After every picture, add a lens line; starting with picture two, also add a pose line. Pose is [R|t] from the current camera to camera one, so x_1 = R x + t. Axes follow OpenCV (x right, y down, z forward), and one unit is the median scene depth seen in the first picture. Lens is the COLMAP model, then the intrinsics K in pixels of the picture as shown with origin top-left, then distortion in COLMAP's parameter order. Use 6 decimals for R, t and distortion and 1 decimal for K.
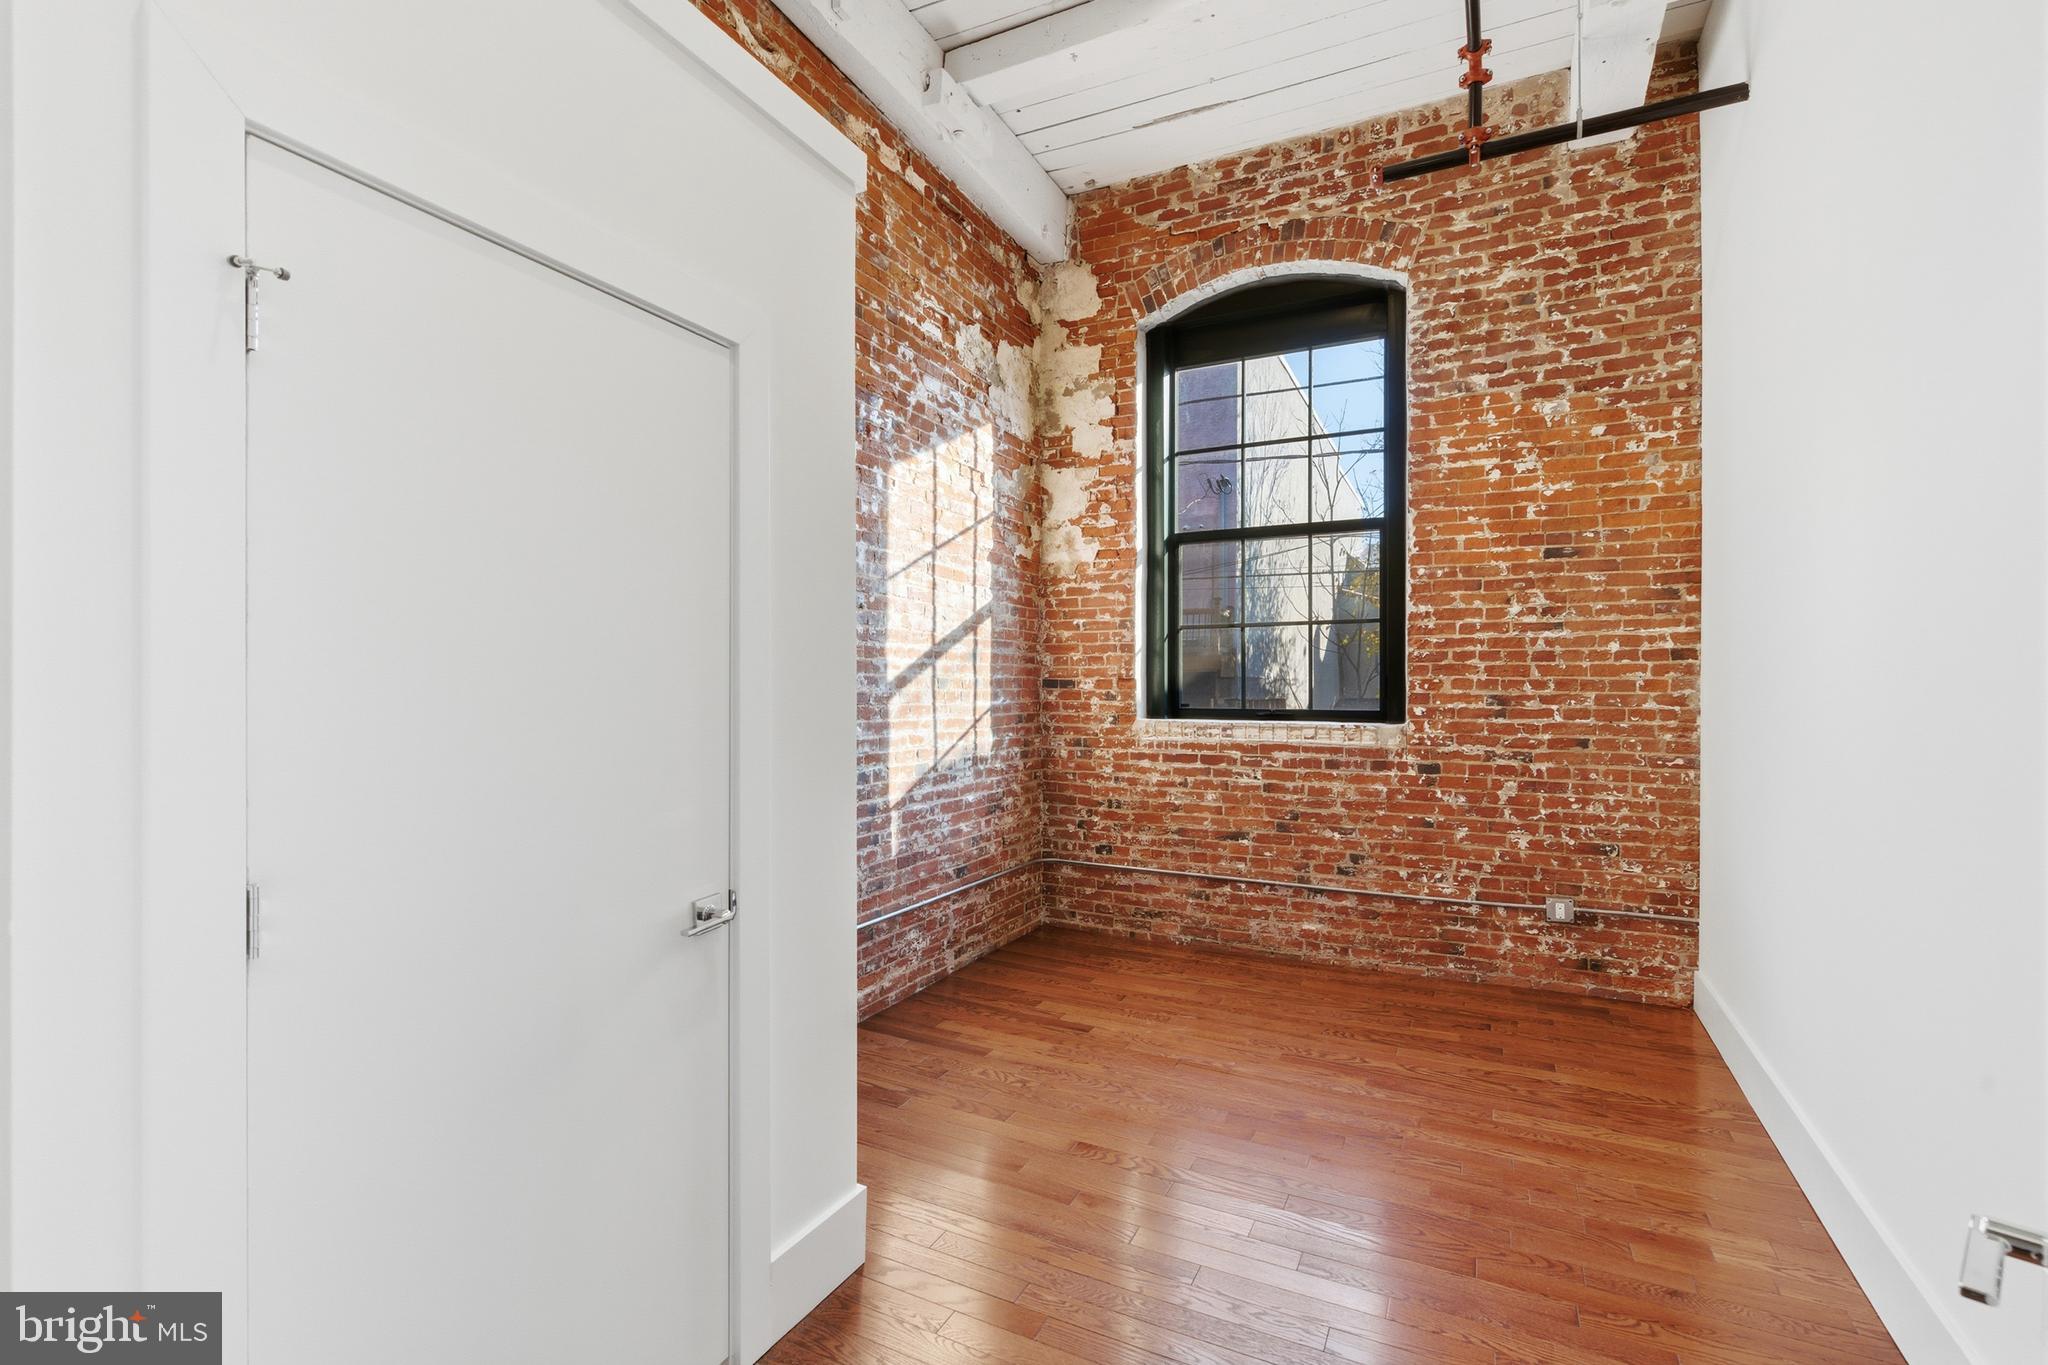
lens RADIAL K [[947.1, 0, 1024.9], [0, 947.1, 687.7], [0, 0, 1]] dist [0.004357, -0.002269]
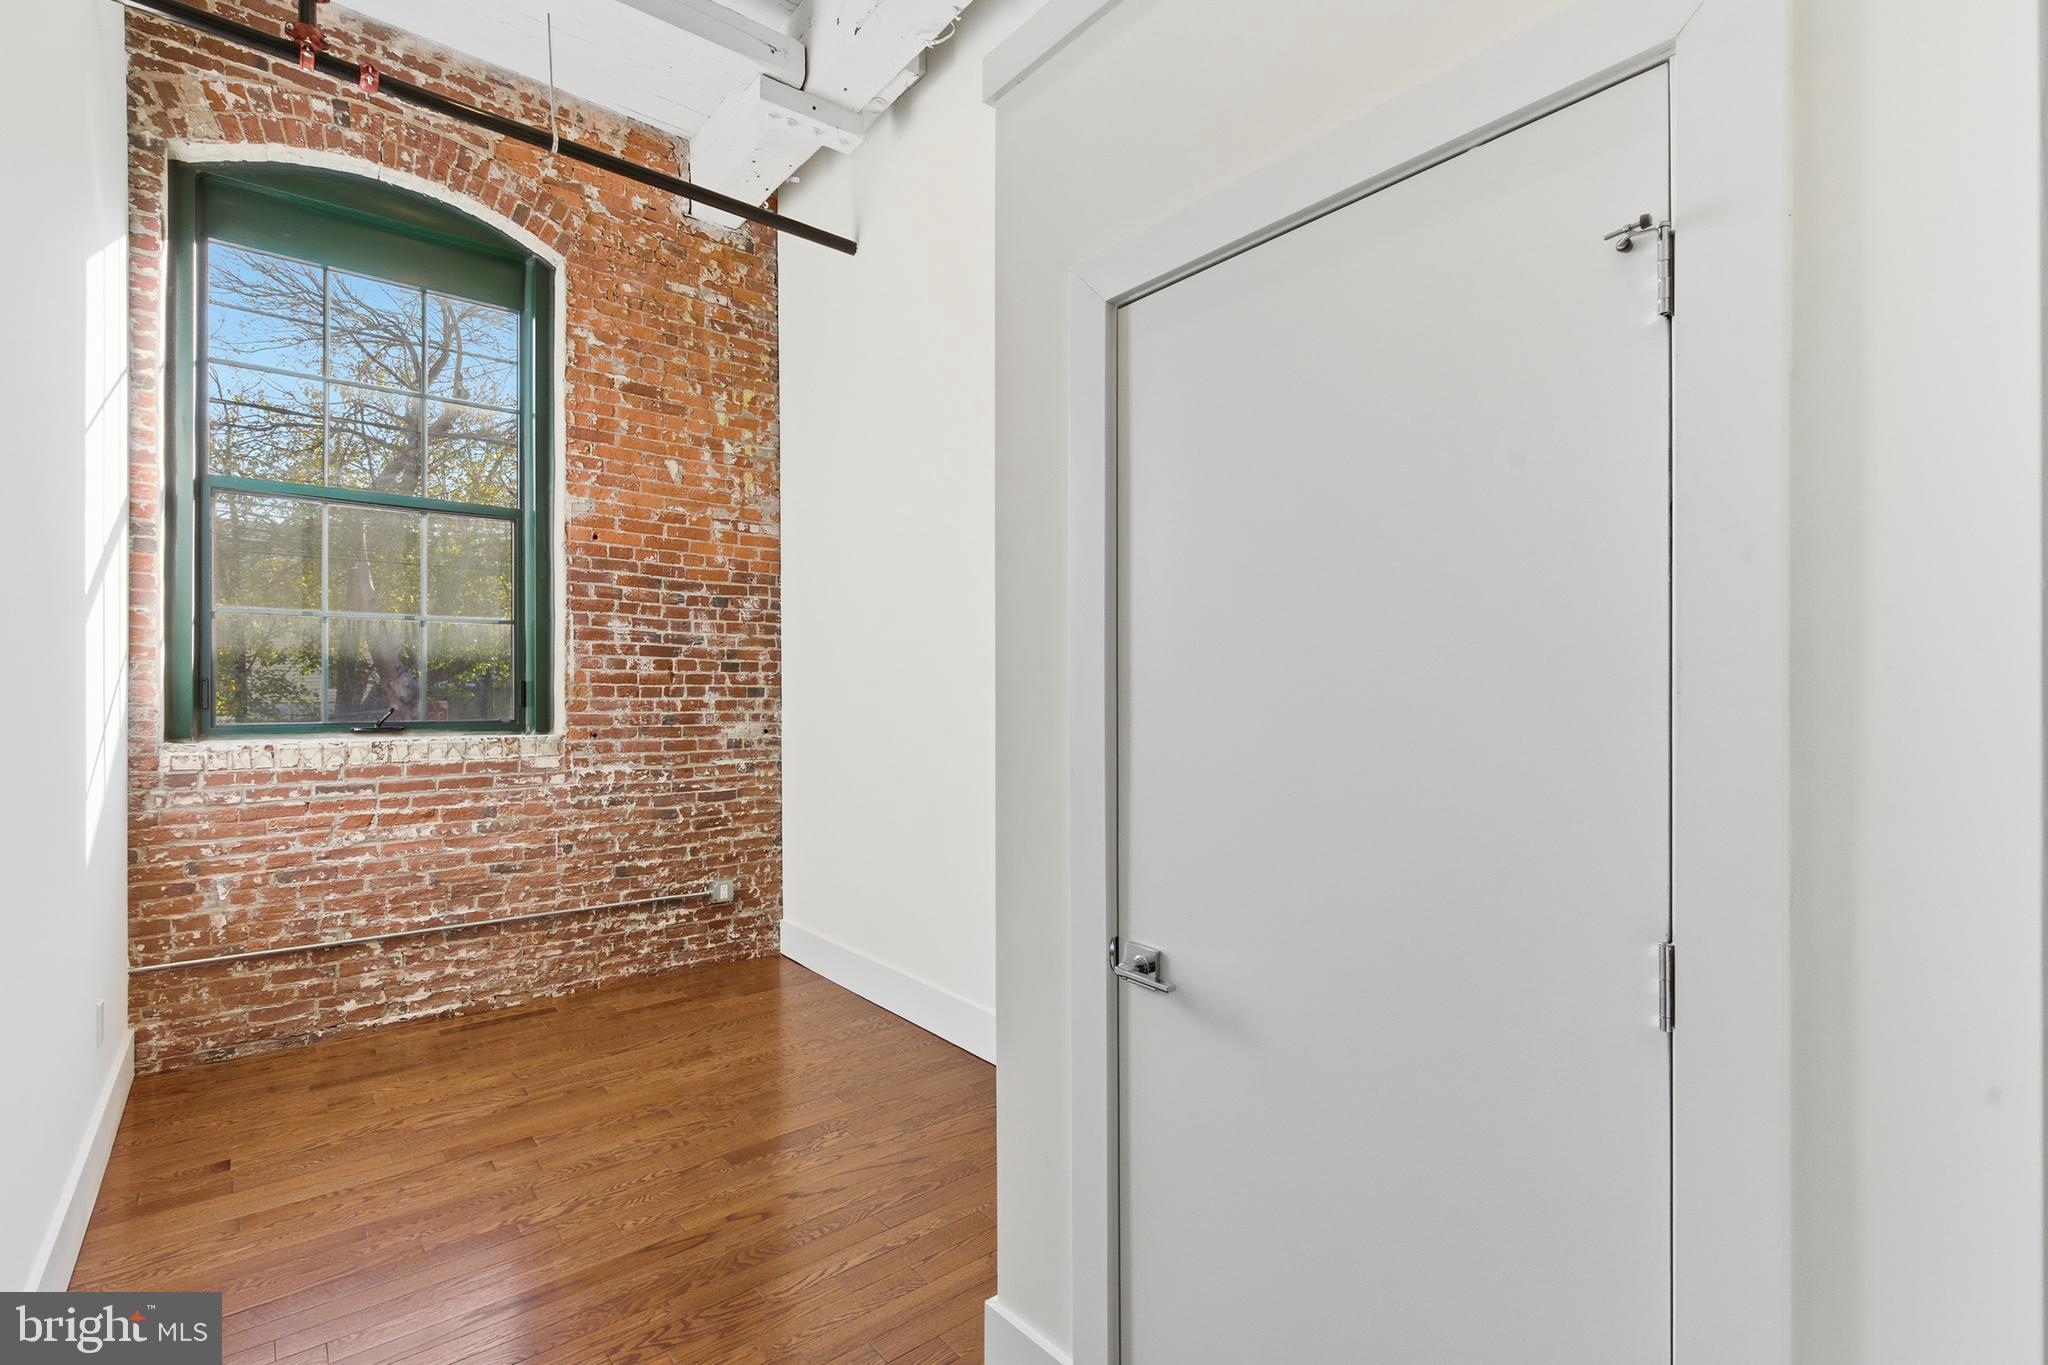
lens RADIAL K [[947.1, 0, 1019.2], [0, 947.1, 688.7], [0, 0, 1]] dist [0.004357, -0.002269]
pose [[0.378343, 0.007771, 0.925633, -0.279702], [0.001916, 0.999956, -0.009178, 0.003340], [-0.925663, 0.005246, 0.378312, 0.206577]]
